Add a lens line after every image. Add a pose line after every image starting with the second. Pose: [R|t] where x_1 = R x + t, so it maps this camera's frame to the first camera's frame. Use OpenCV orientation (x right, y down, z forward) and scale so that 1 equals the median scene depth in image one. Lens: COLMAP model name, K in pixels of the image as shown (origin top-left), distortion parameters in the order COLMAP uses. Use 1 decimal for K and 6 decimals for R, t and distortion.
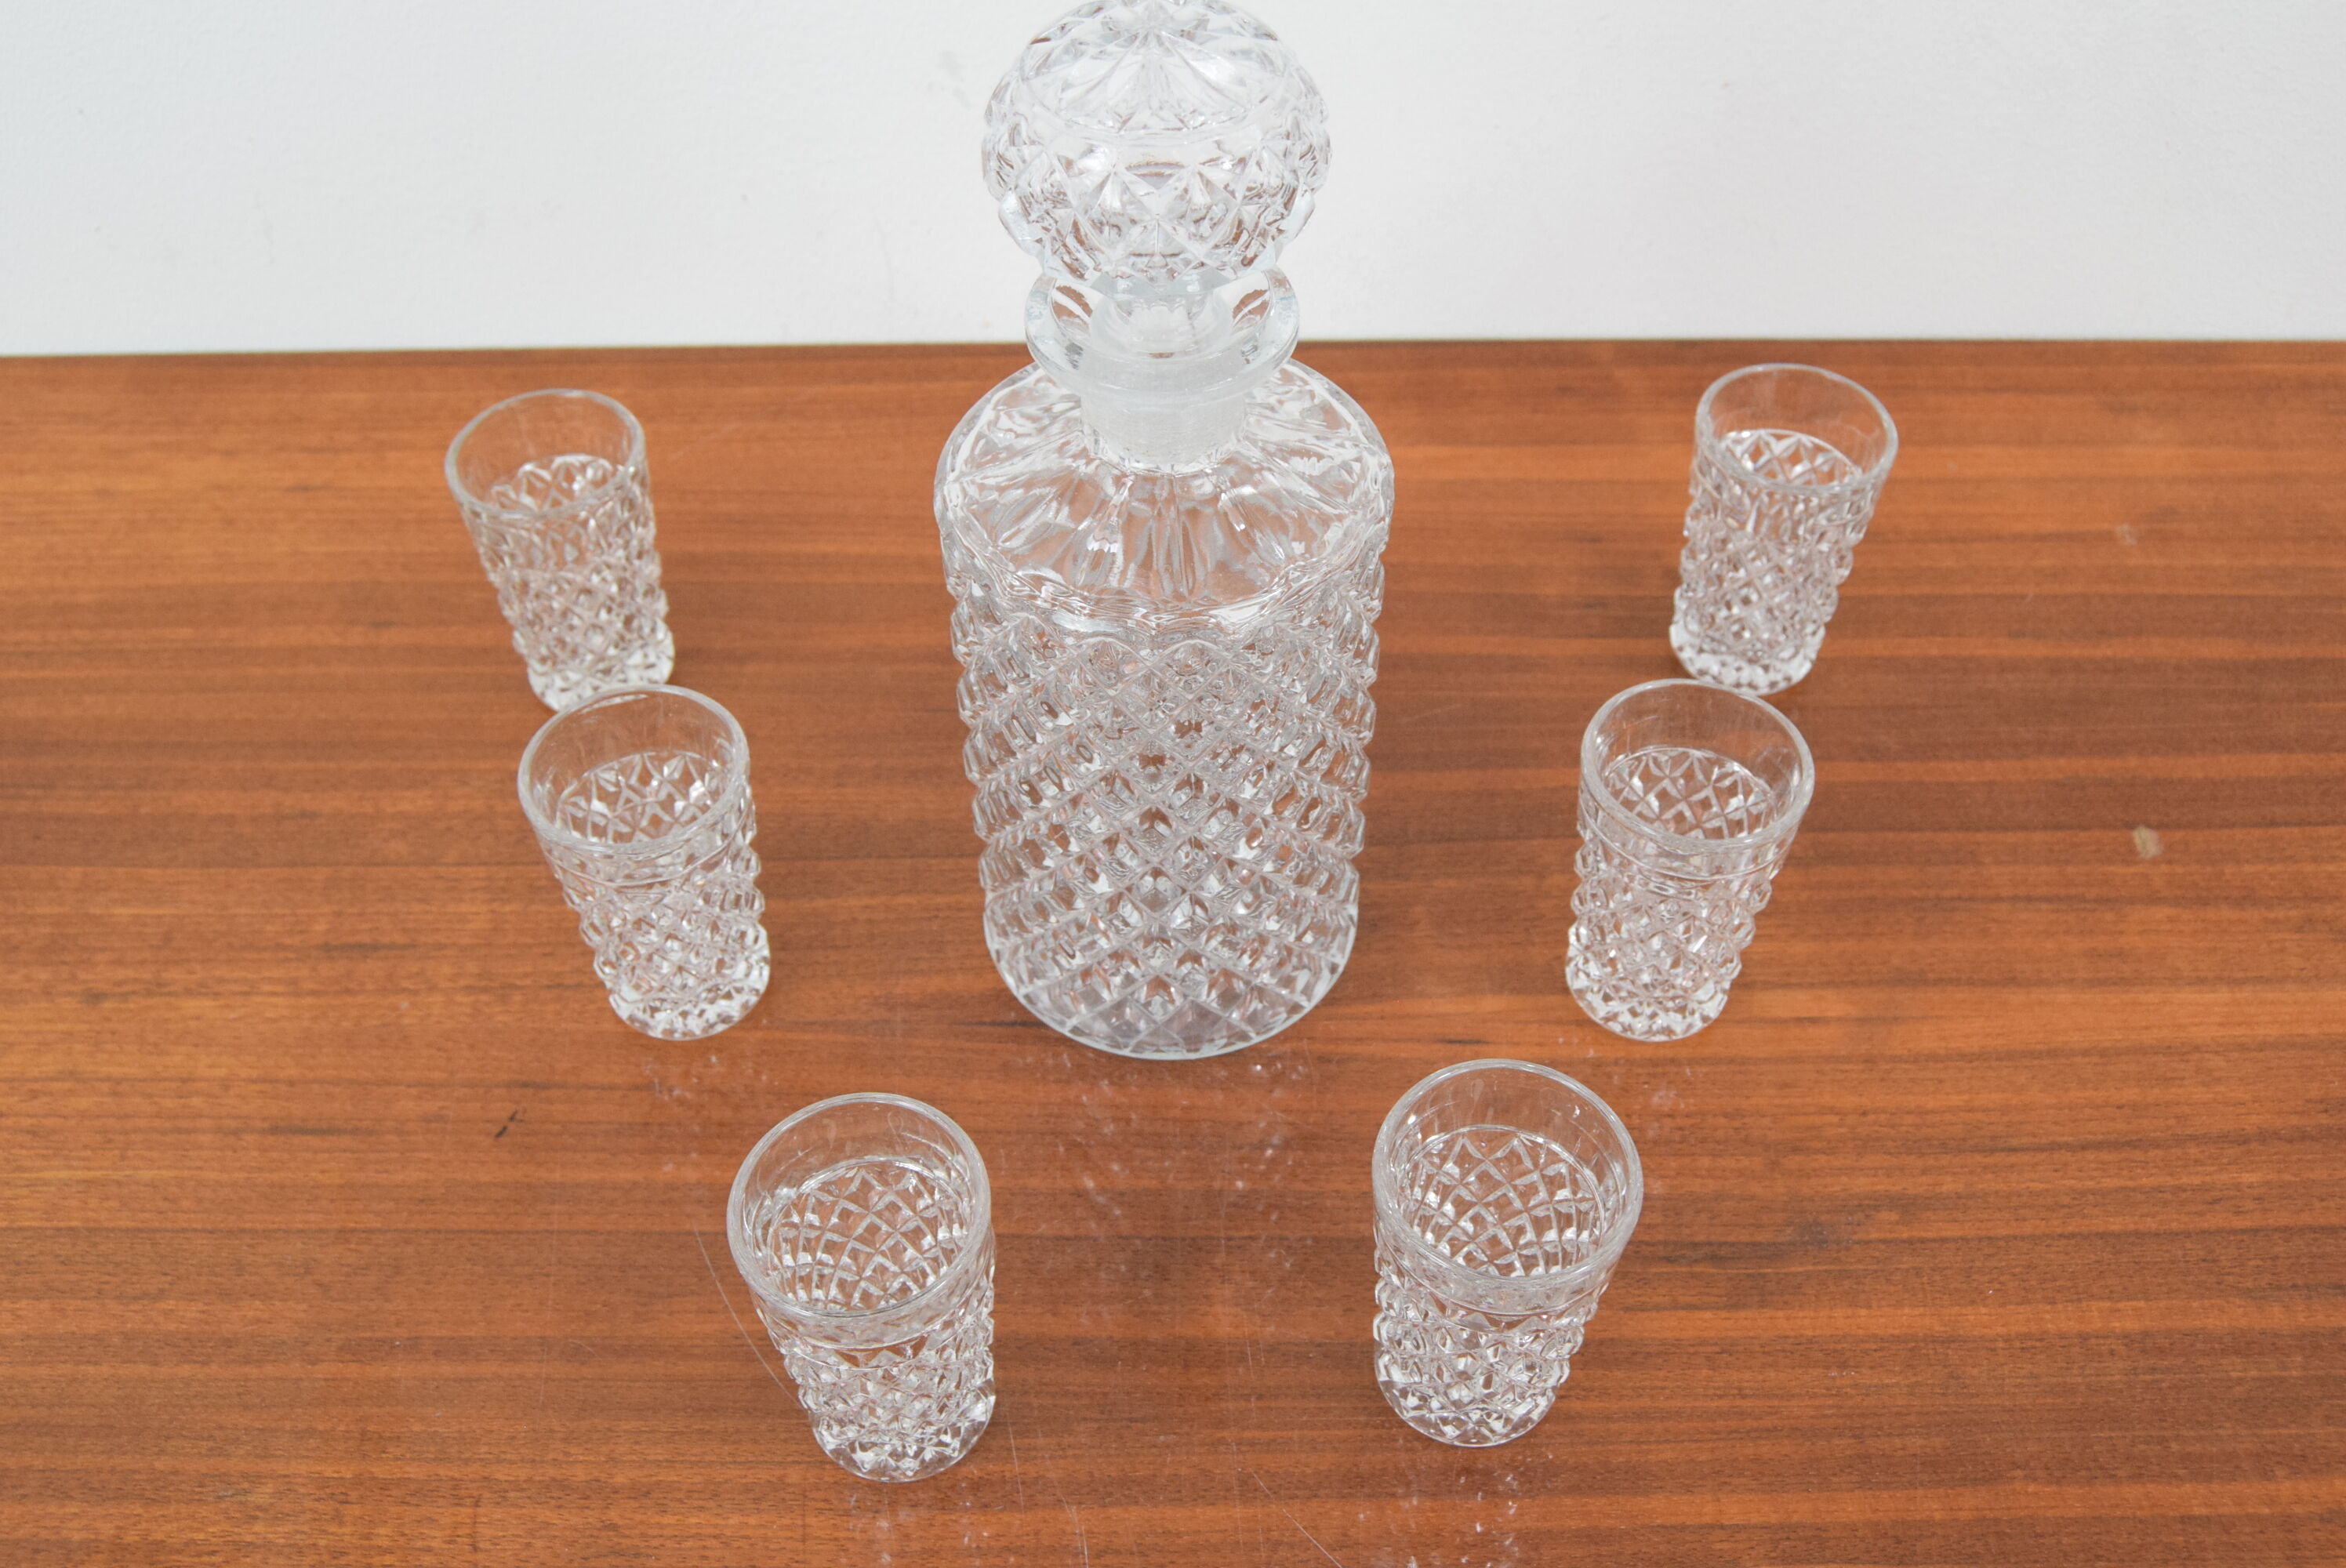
lens RADIAL K [[2314.9, 0, 1173.0], [0, 2314.9, 784.0], [0, 0, 1]] dist [-0.086448, 0.024983]
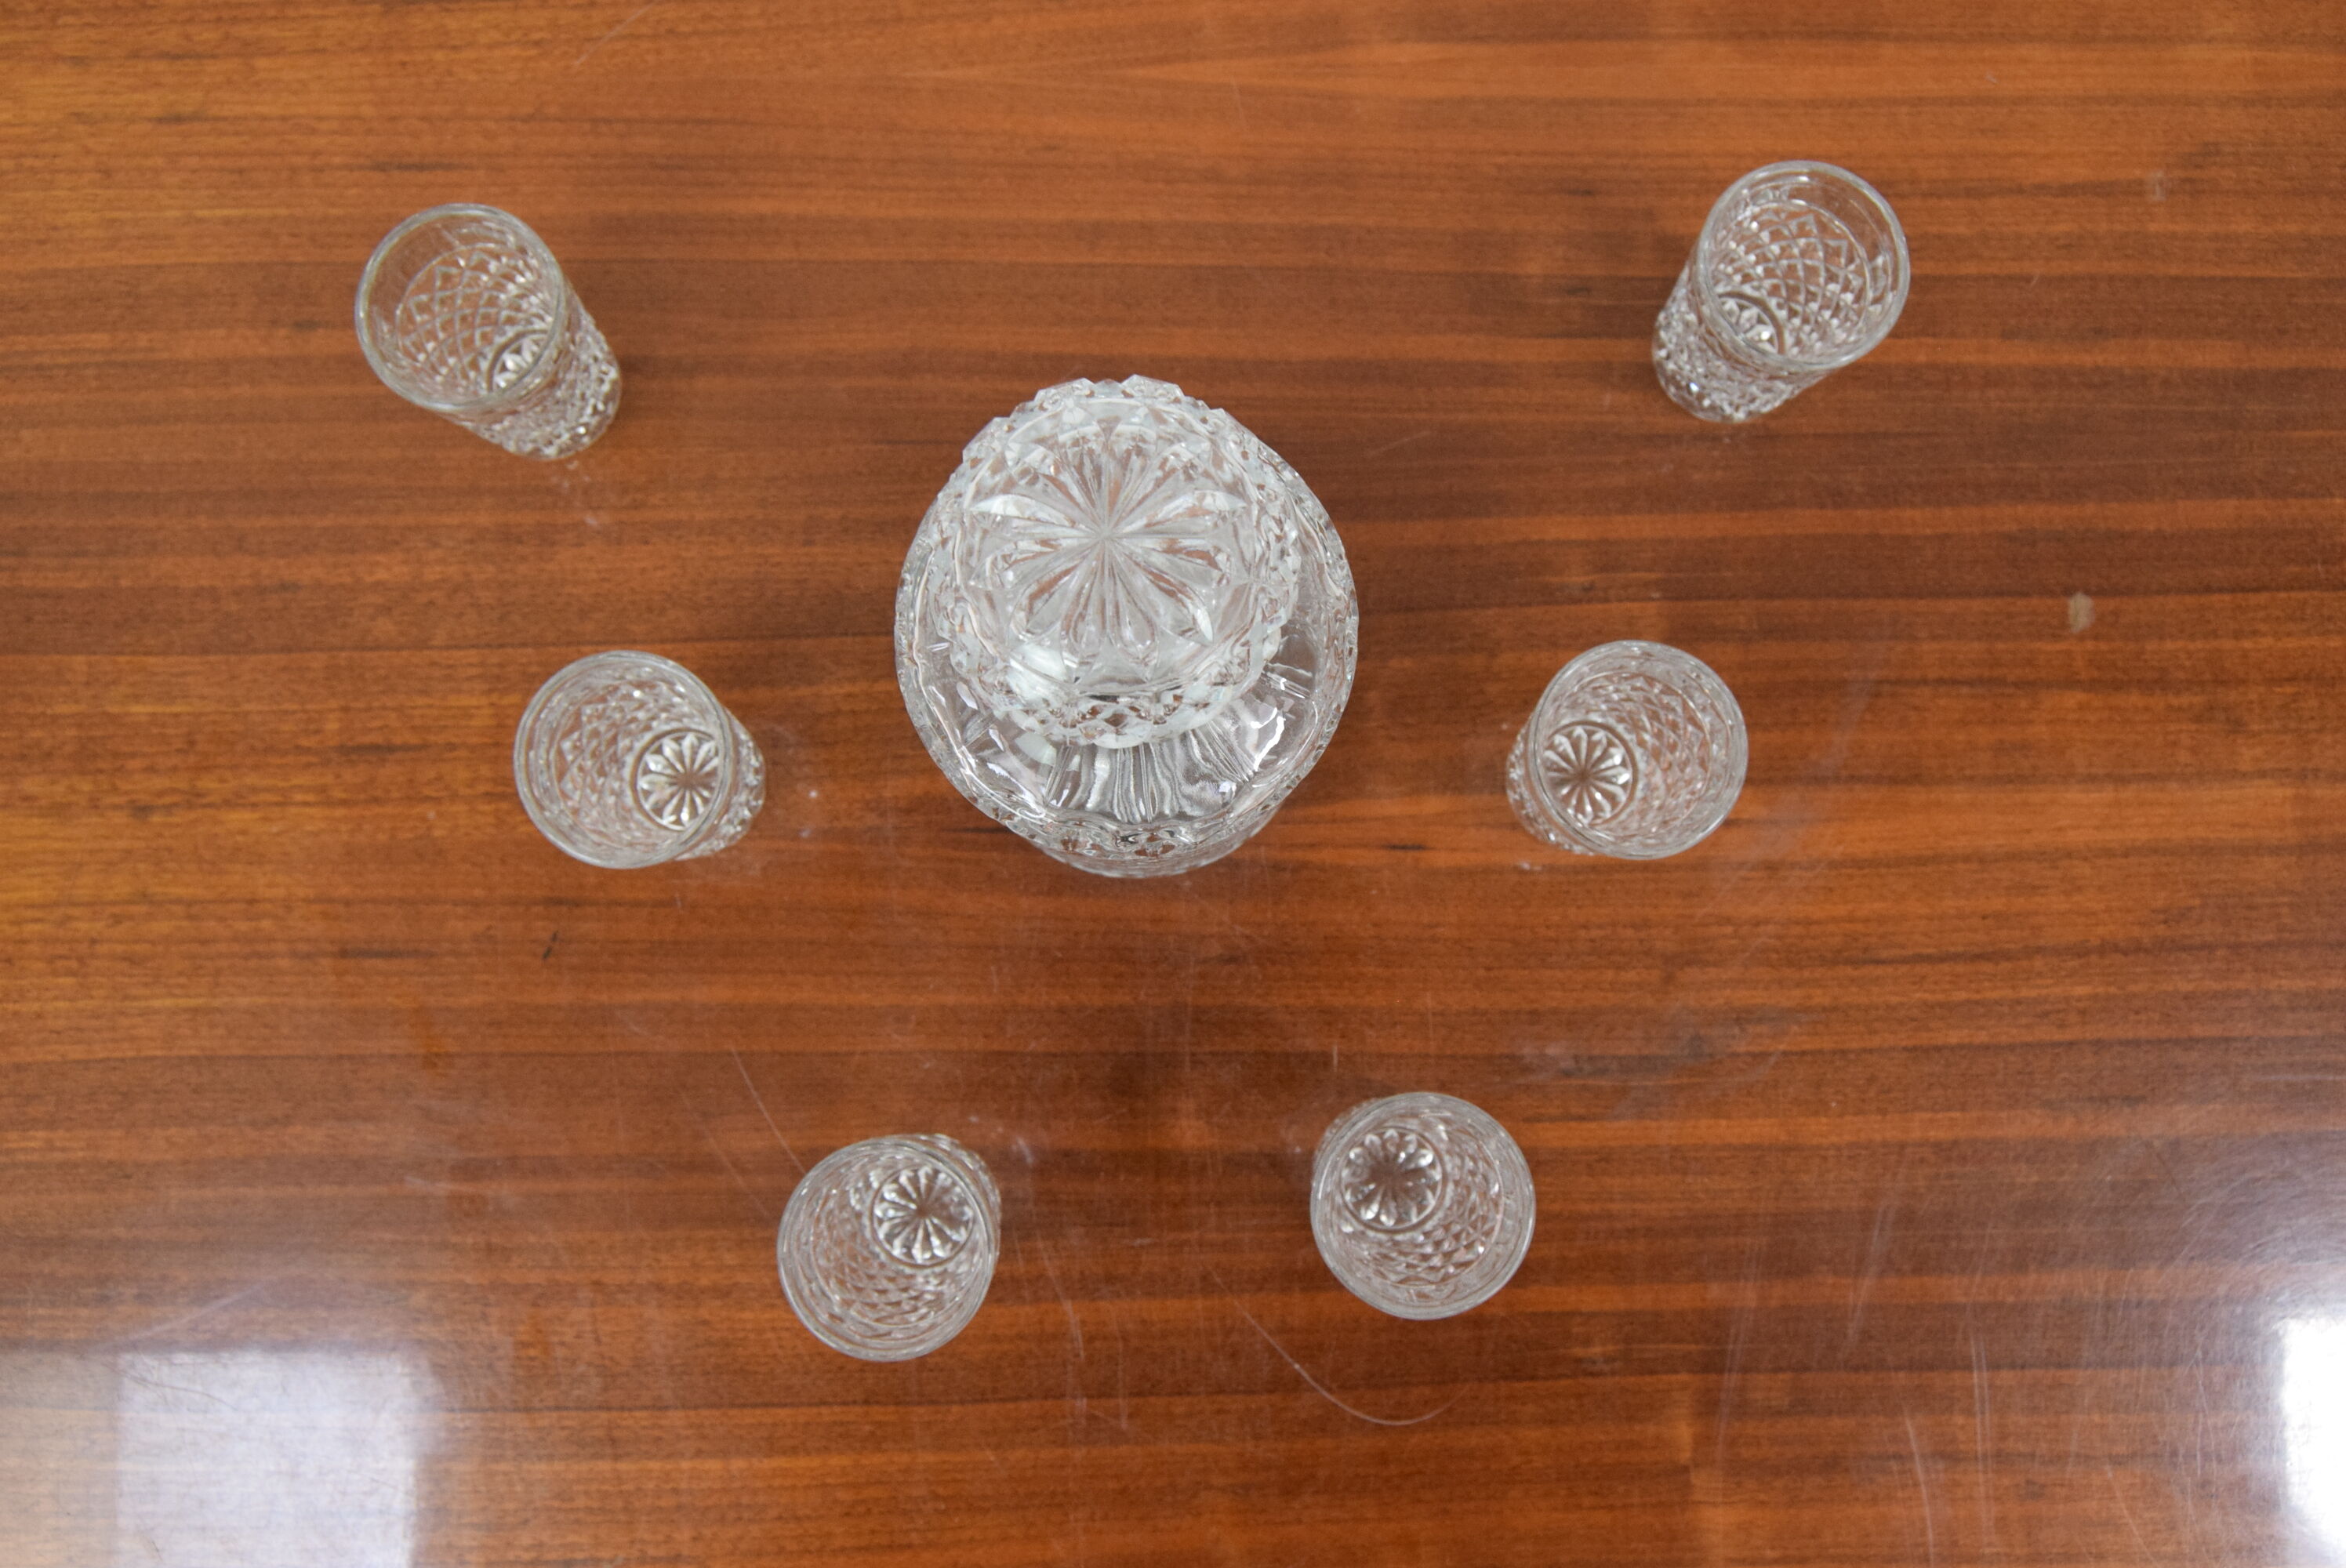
lens RADIAL K [[2260.8, 0, 1173.0], [0, 2260.8, 784.0], [0, 0, 1]] dist [-0.088011, 0.033937]
pose [[0.999845, -0.012292, 0.012610, 0.001422], [0.001880, 0.786505, 0.617581, -0.568563], [-0.017509, -0.617461, 0.786406, 0.171704]]
